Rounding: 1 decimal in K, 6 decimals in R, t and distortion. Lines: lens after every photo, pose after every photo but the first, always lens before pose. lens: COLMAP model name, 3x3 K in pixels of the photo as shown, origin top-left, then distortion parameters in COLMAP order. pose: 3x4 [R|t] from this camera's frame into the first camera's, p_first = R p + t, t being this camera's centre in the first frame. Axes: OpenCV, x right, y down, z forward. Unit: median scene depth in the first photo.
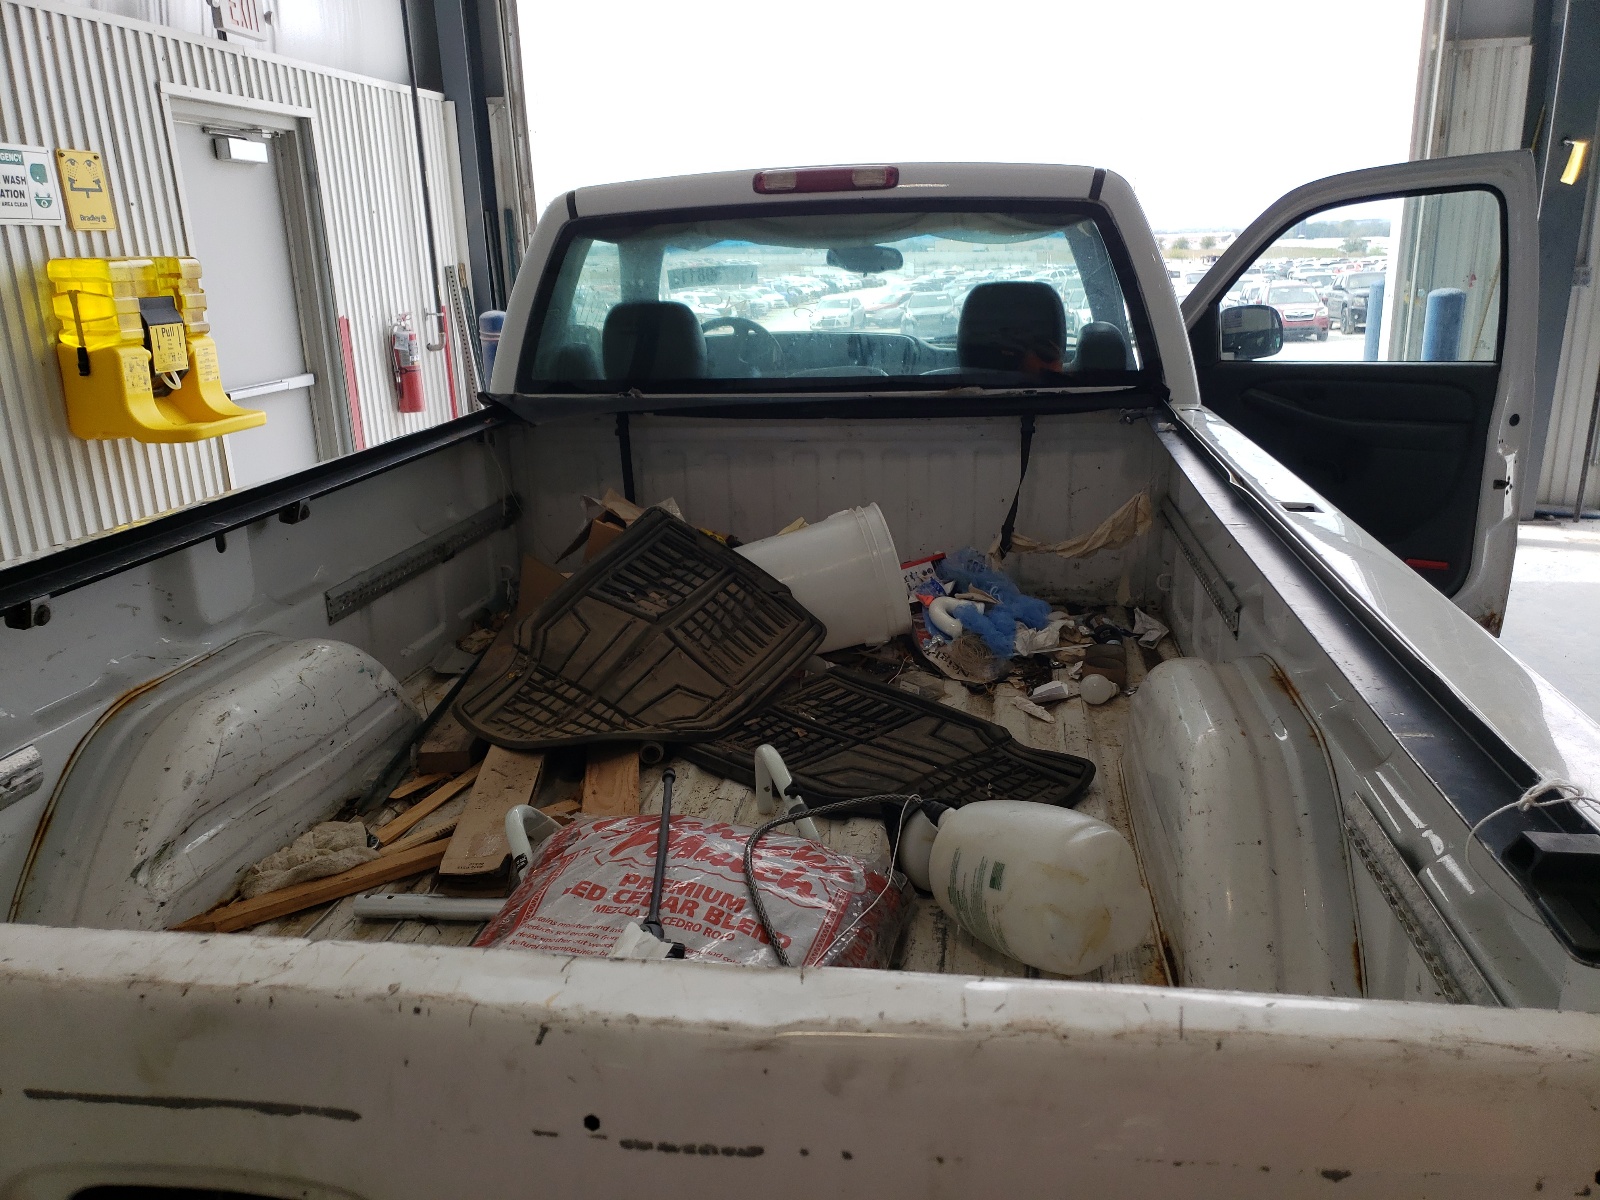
lens RADIAL K [[1181.7, 0, 807.6], [0, 1181.7, 649.1], [0, 0, 1]] dist [-0.002770, -0.000002]
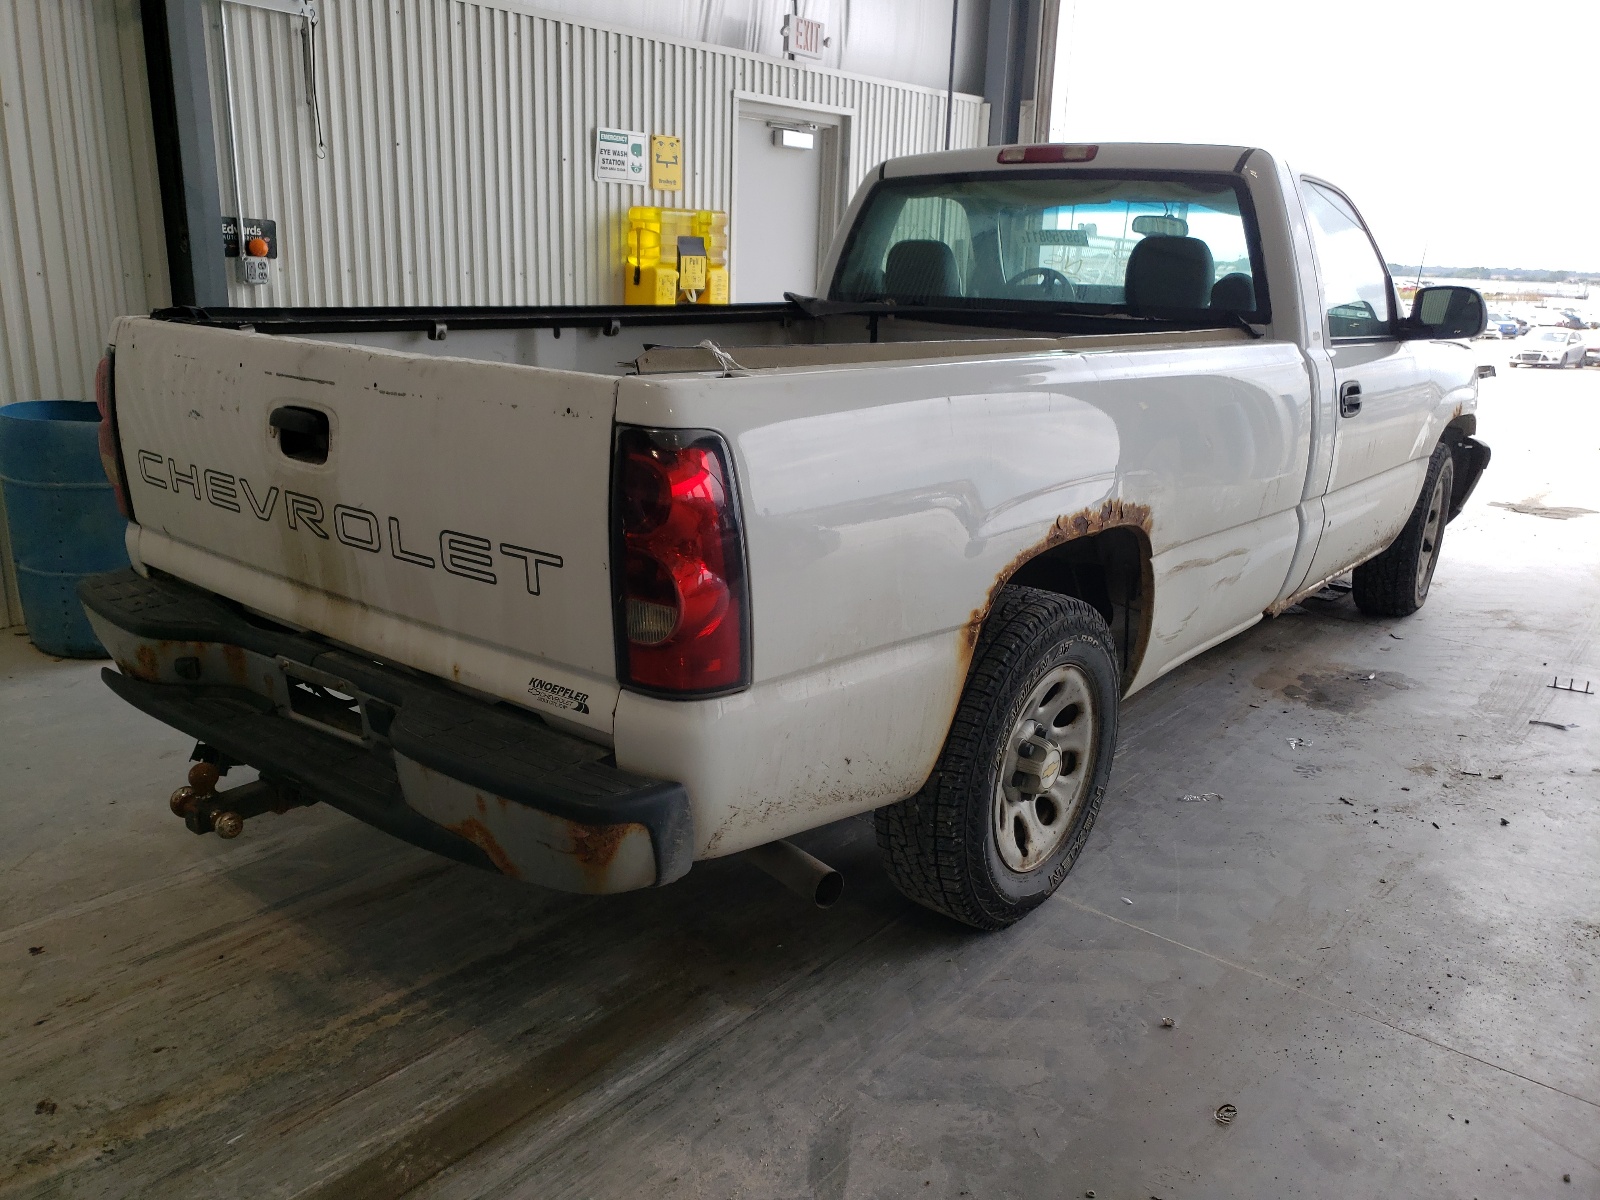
lens RADIAL K [[1230.6, 0, 800.0], [0, 1230.6, 600.0], [0, 0, 1]] dist [0.001882, 0.000565]
pose [[0.853065, 0.188681, -0.486497, 0.373099], [-0.215028, 0.976606, 0.001715, 0.102515], [0.475439, 0.103147, 0.873681, -0.199229]]
